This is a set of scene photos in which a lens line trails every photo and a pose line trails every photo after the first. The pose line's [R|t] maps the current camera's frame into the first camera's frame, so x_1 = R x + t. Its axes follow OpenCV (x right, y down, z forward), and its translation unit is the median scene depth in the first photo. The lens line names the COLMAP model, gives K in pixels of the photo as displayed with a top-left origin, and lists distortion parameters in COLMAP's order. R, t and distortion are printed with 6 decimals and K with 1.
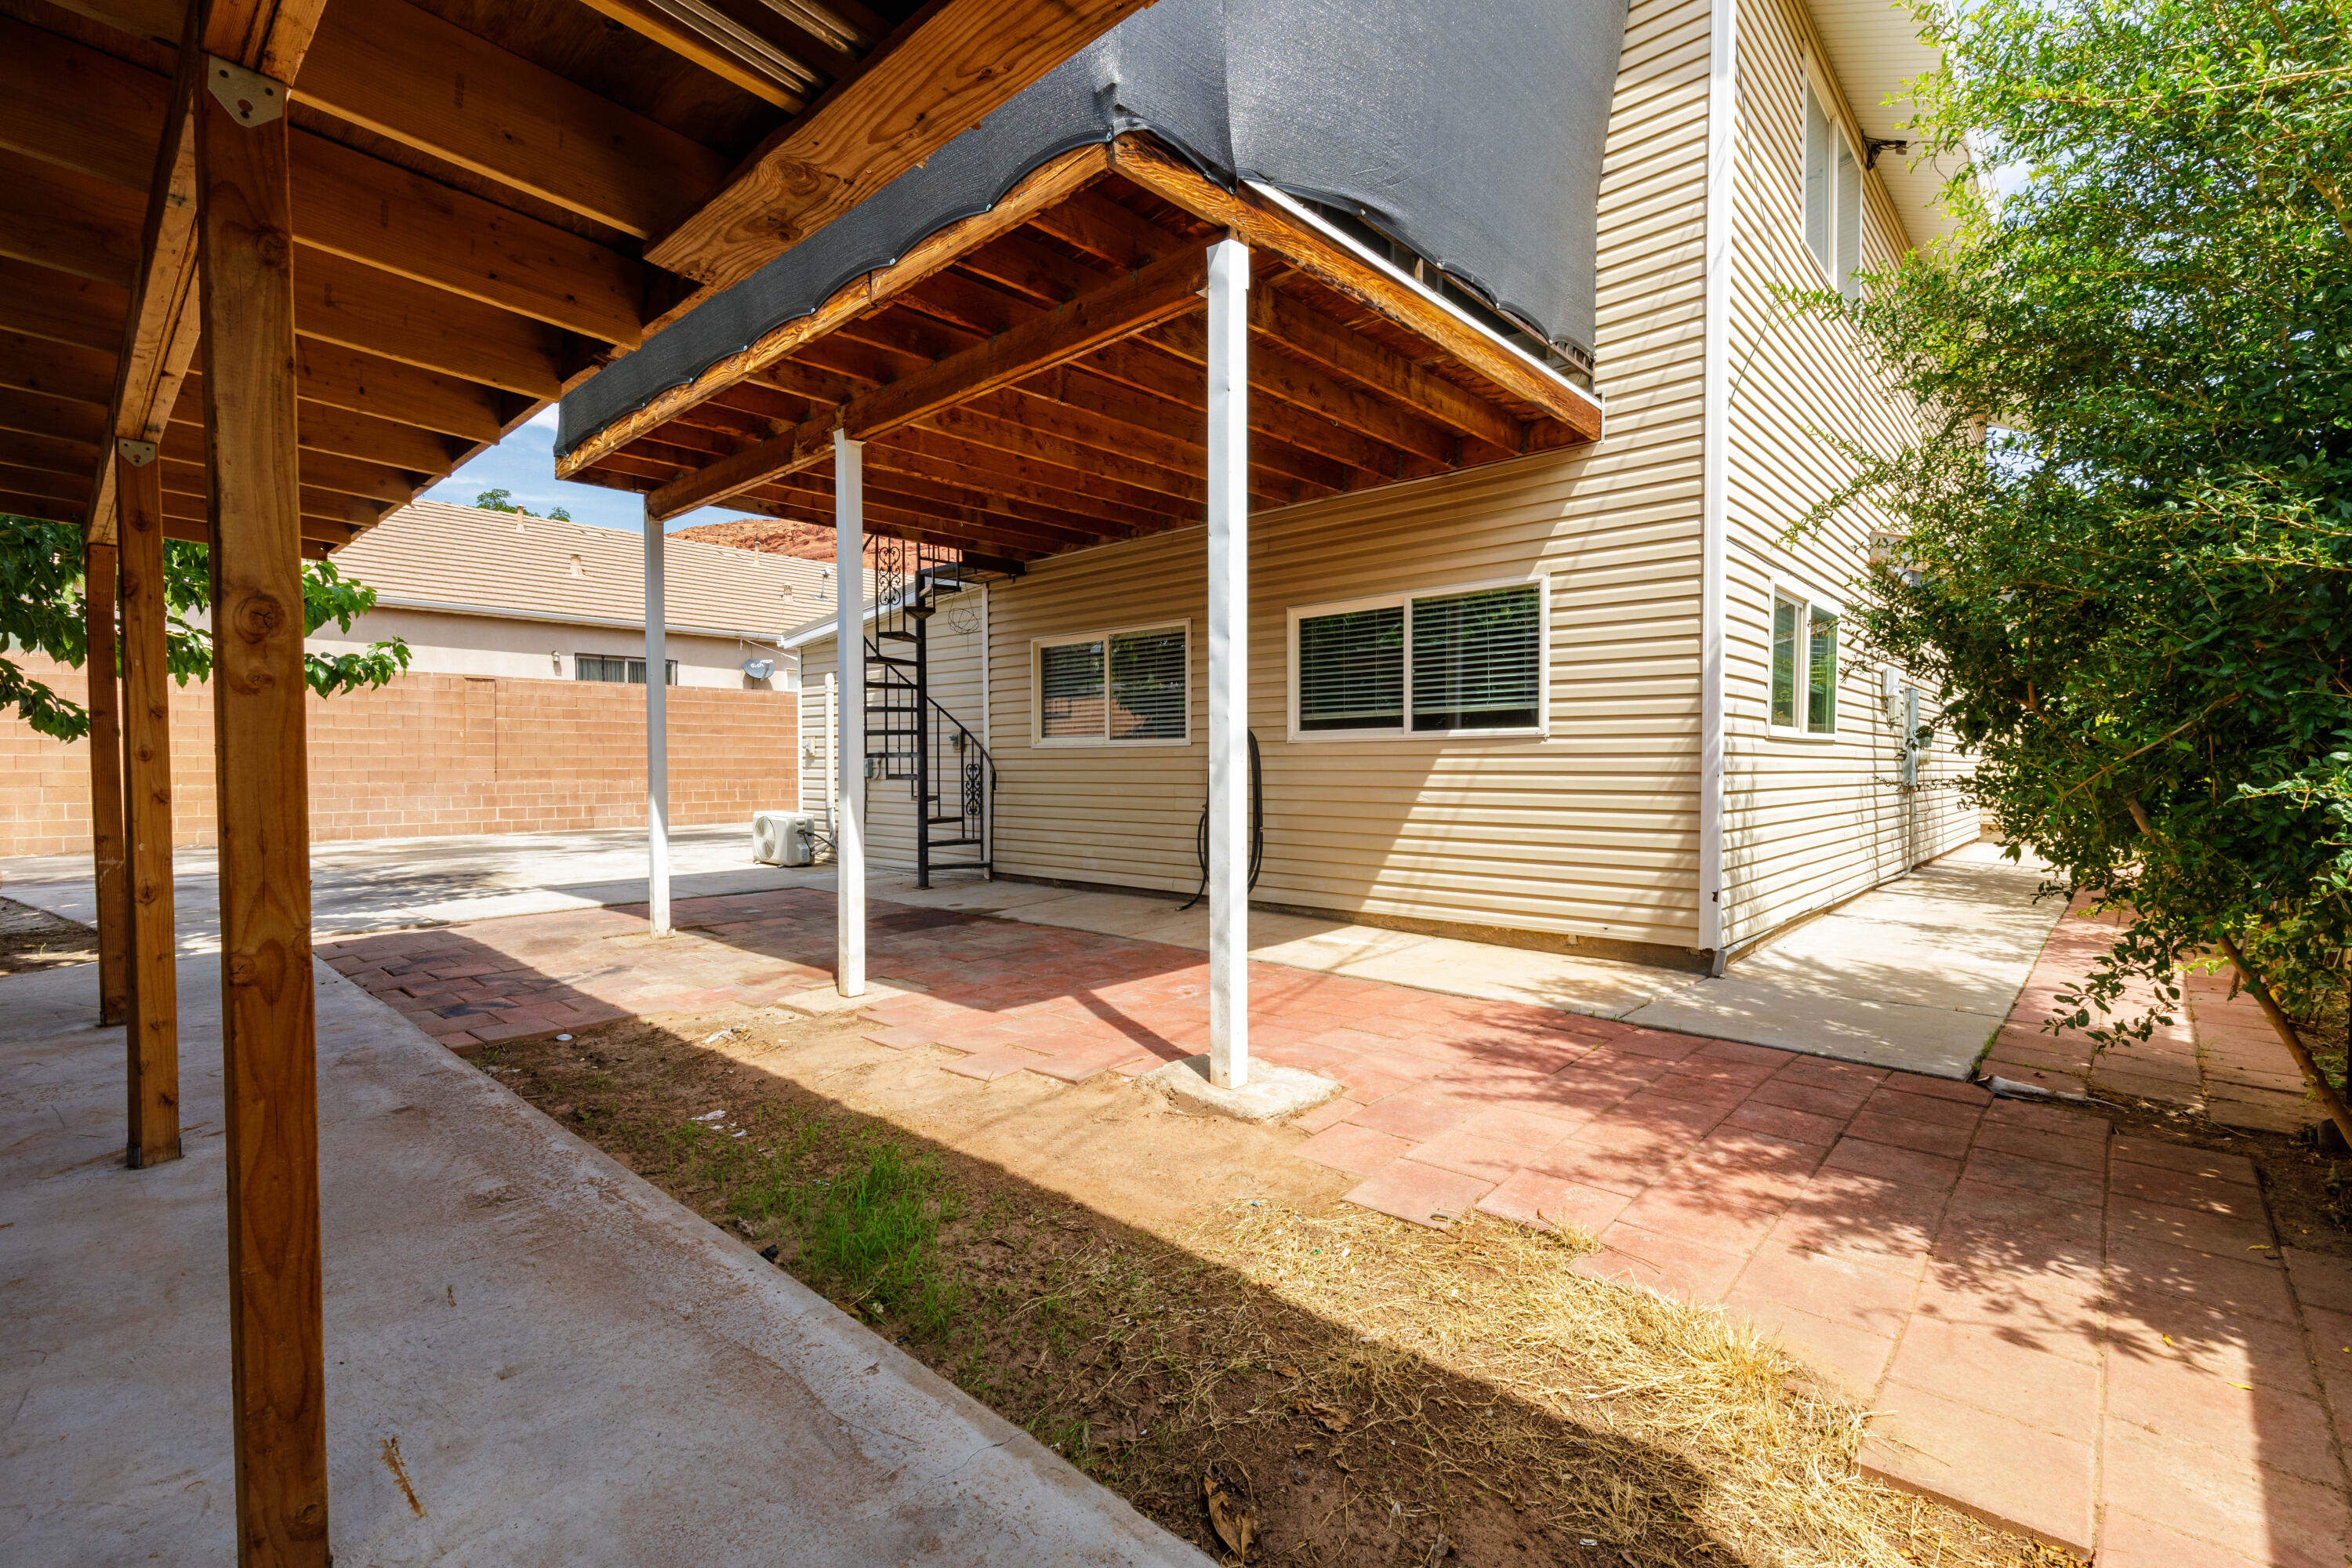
lens RADIAL K [[1051.9, 0, 1175.5], [0, 1051.9, 781.9], [0, 0, 1]] dist [0.003402, -0.000127]
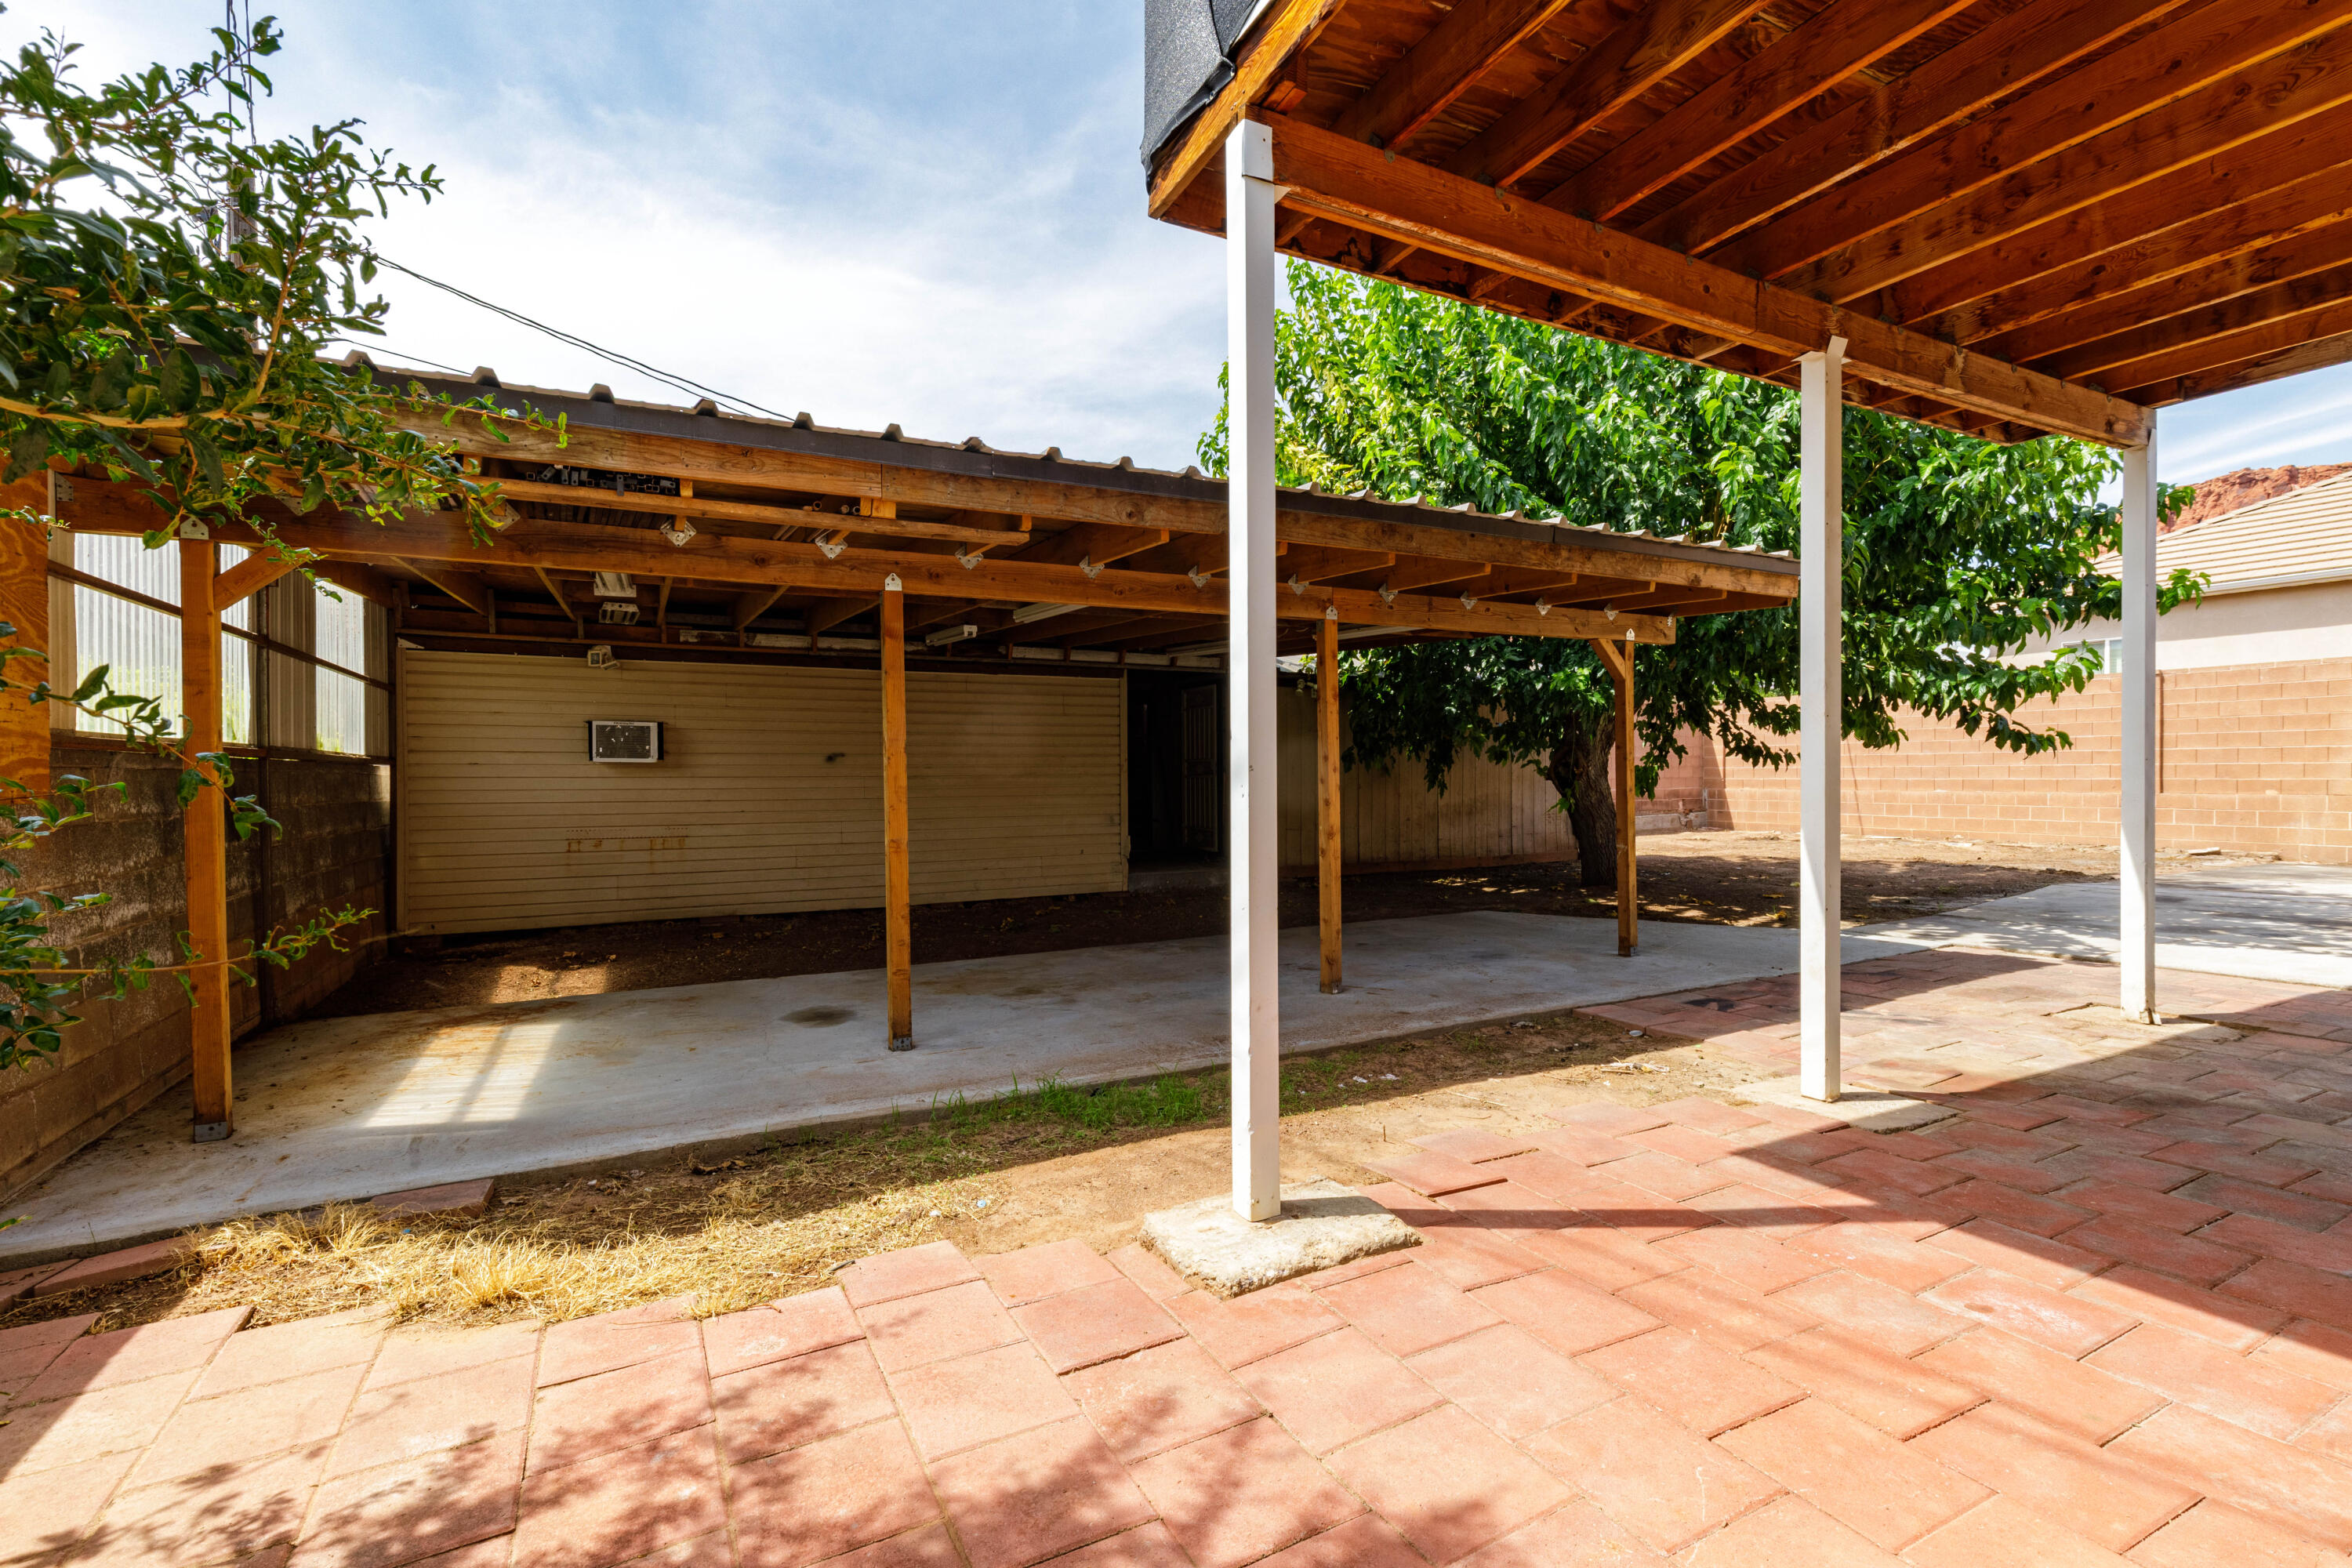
lens RADIAL K [[1051.9, 0, 1178.9], [0, 1051.9, 783.8], [0, 0, 1]] dist [0.003402, -0.000127]
pose [[-0.341918, 0.009206, -0.939685, 0.984064], [-0.009664, 0.999865, 0.013312, -0.044299], [0.939680, 0.013632, -0.341783, 1.499639]]
